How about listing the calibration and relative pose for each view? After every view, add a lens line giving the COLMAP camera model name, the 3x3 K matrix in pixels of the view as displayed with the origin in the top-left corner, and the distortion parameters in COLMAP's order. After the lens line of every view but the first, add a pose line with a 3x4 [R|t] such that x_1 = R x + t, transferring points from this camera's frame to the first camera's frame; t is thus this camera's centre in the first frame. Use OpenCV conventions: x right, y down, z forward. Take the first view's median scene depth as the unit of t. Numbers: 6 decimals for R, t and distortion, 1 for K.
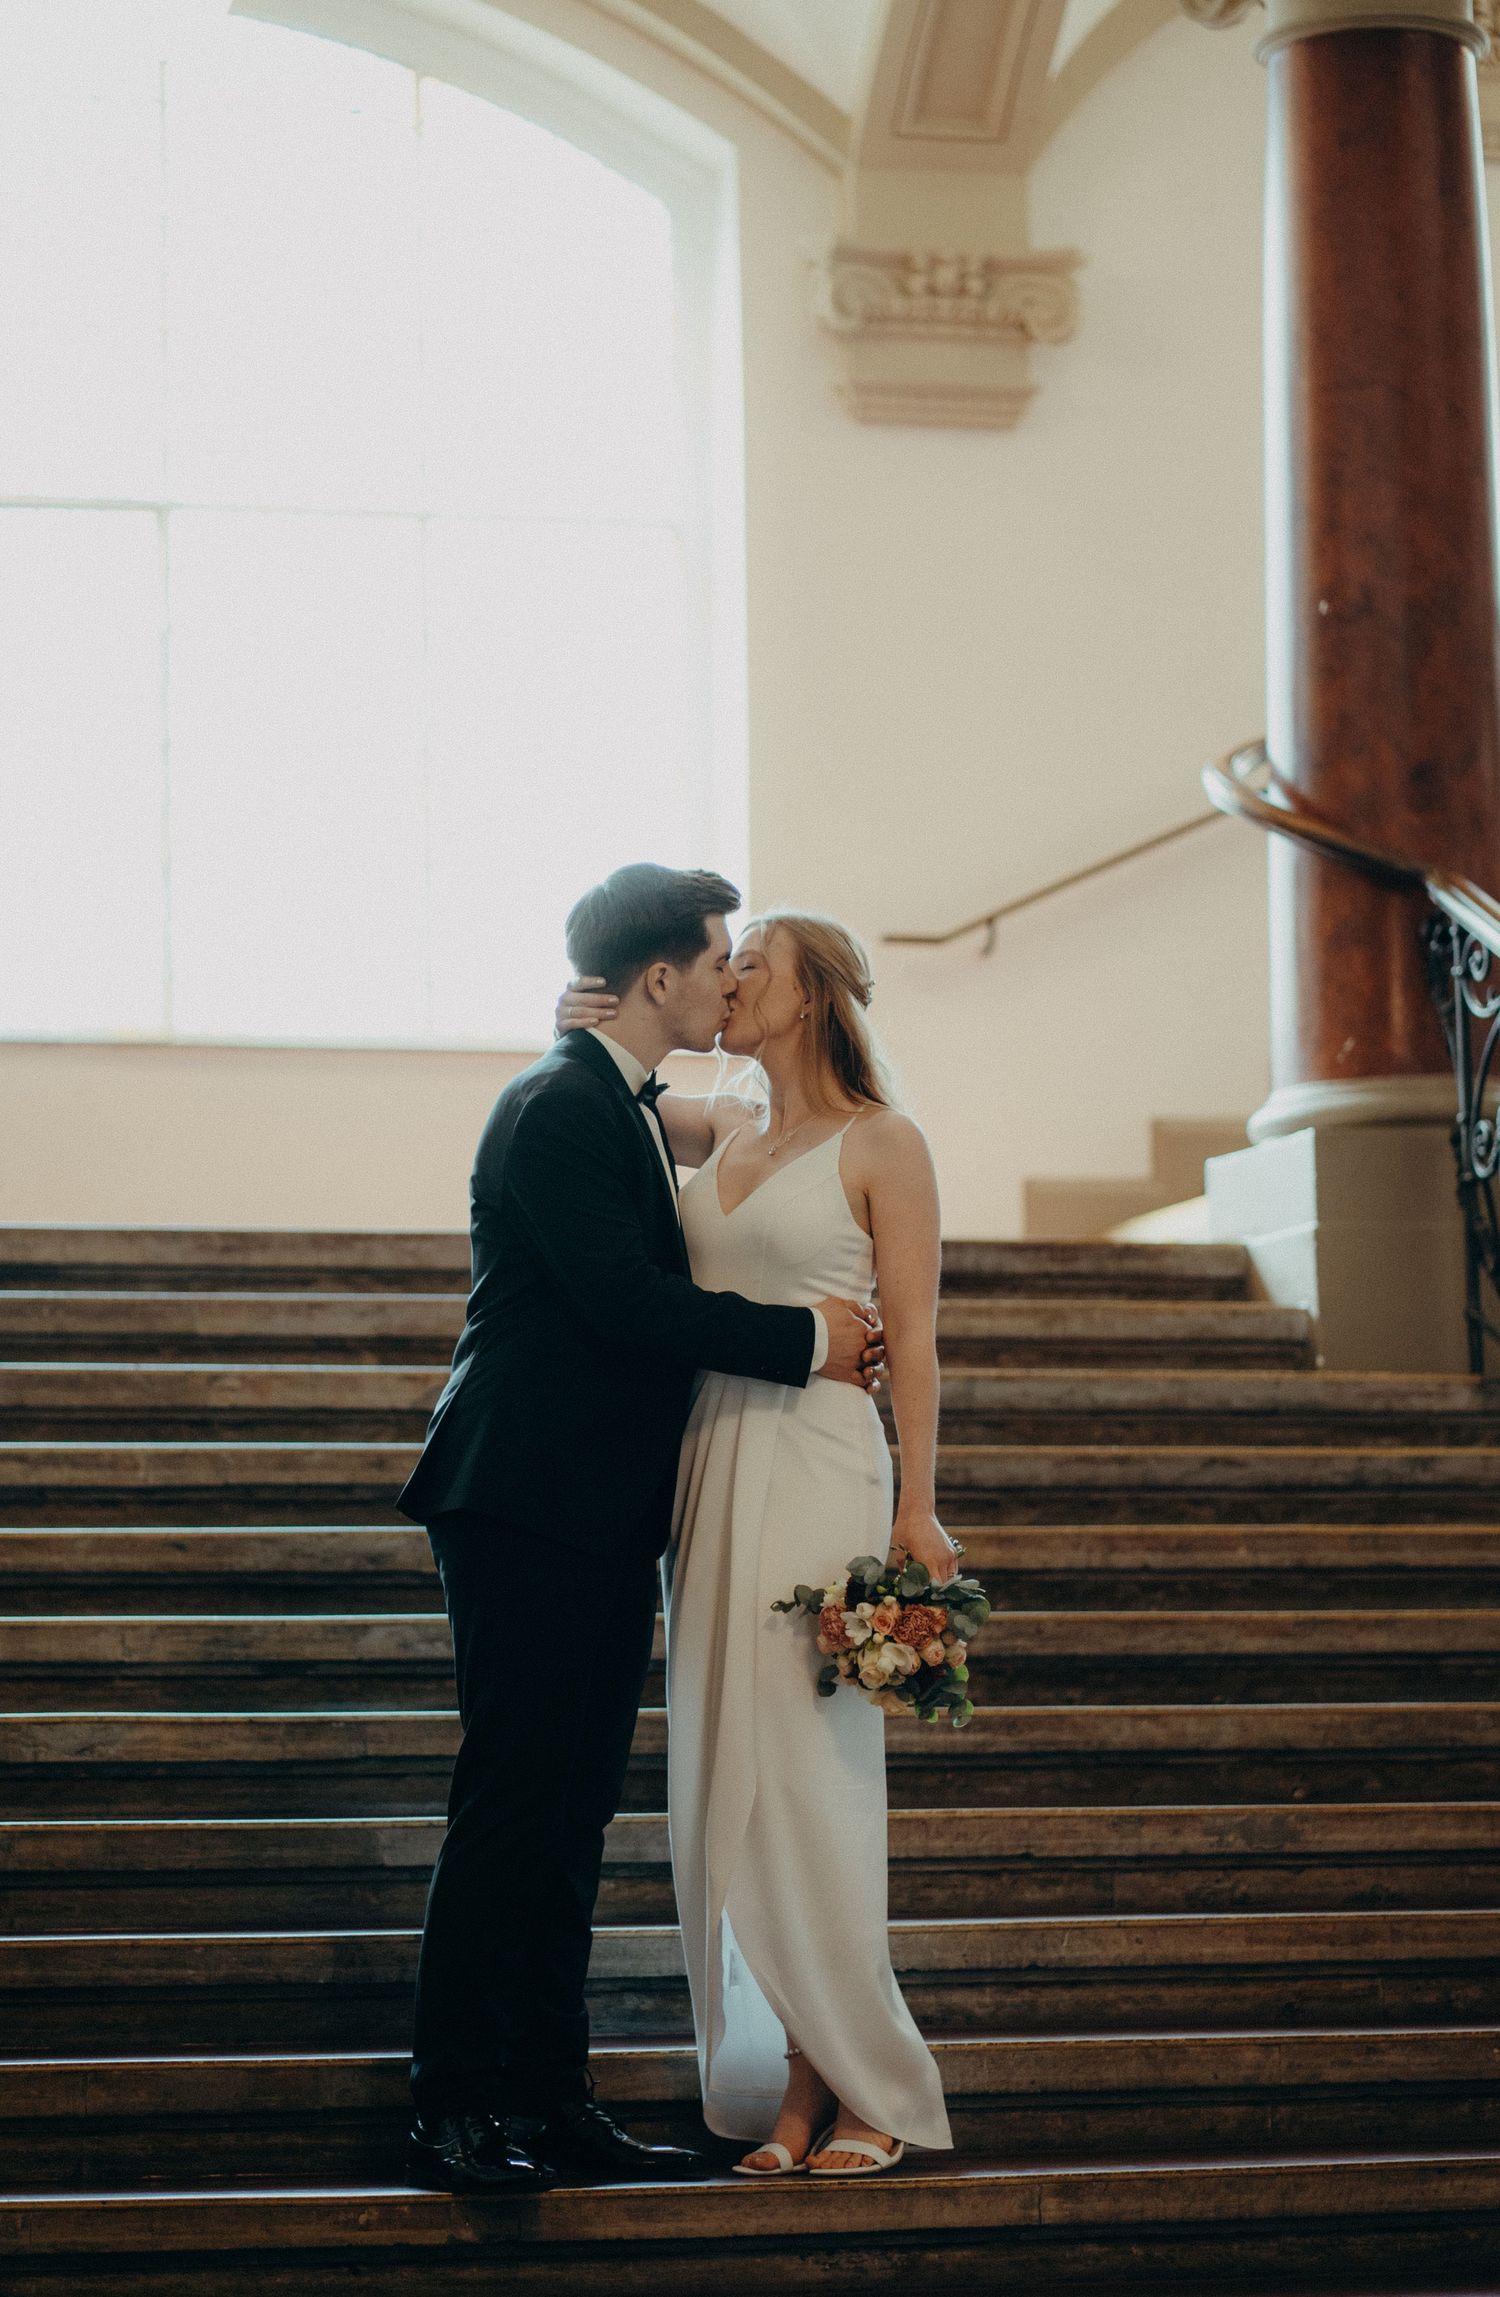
lens RADIAL K [[5959.7, 0, 749.5], [0, 5959.7, 1151.0], [0, 0, 1]] dist [0.044928, 0.000000]
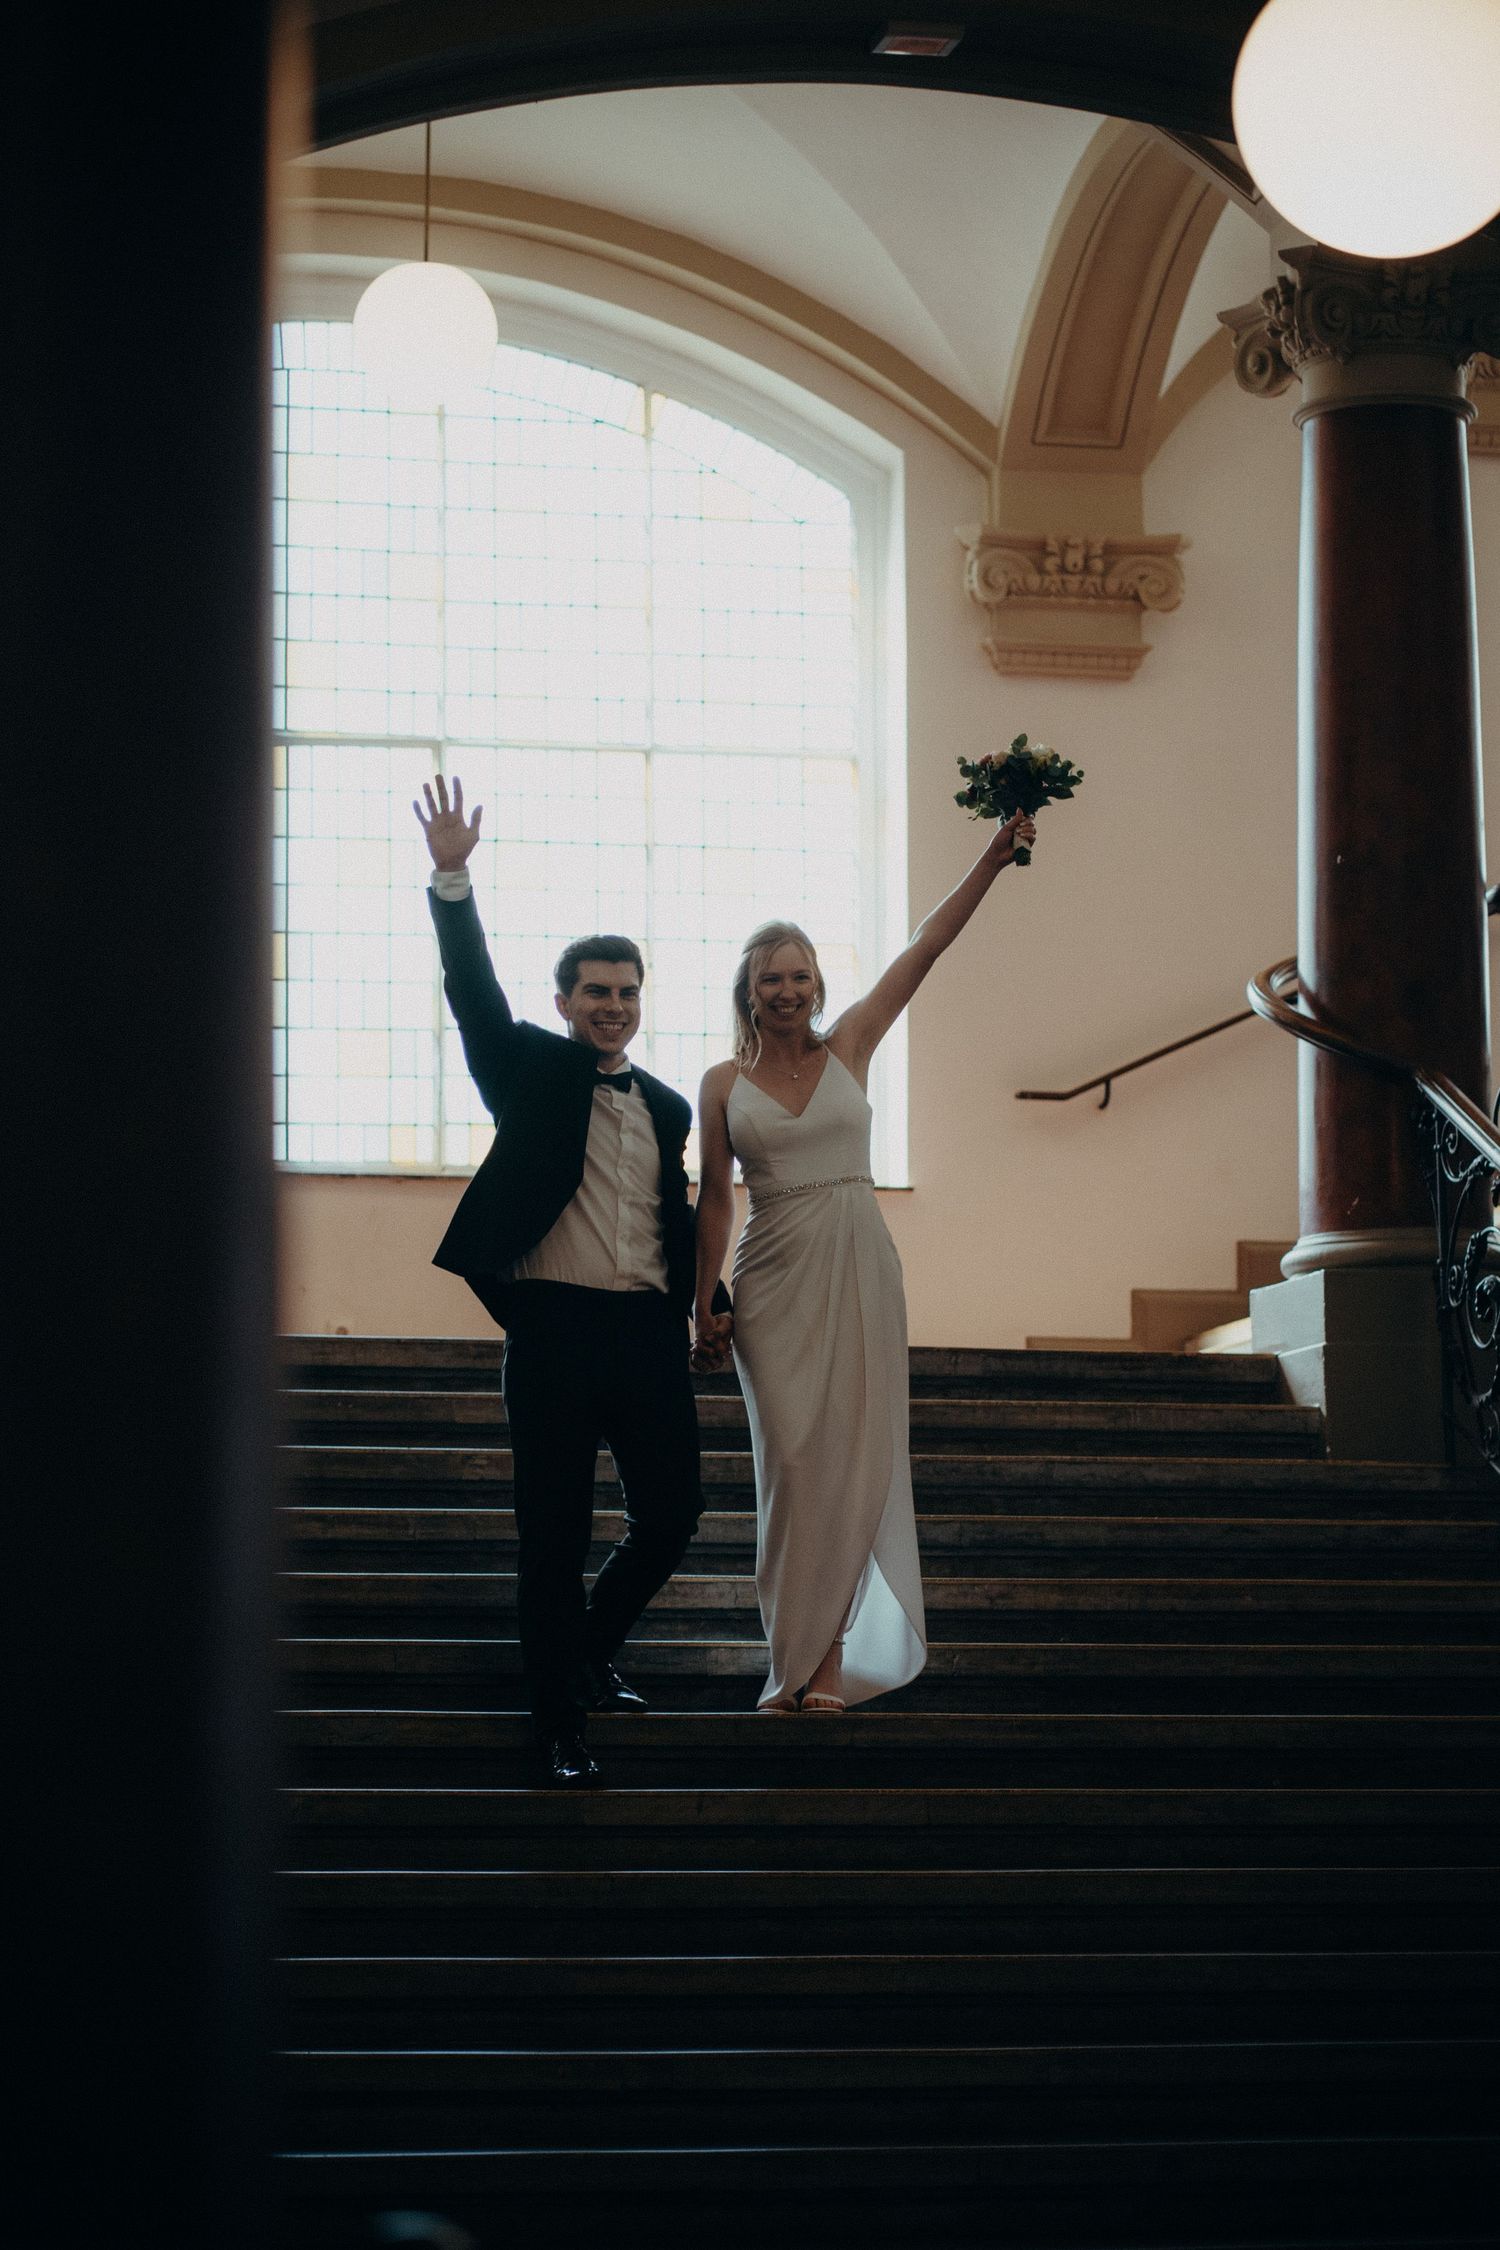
lens RADIAL K [[5637.5, 0, 751.1], [0, 5637.5, 1129.4], [0, 0, 1]] dist [0.037782, 0.000000]
pose [[0.998975, 0.006950, -0.044734, 0.025596], [-0.007532, 0.999889, -0.012858, -0.017290], [0.044640, 0.013181, 0.998916, -0.220335]]
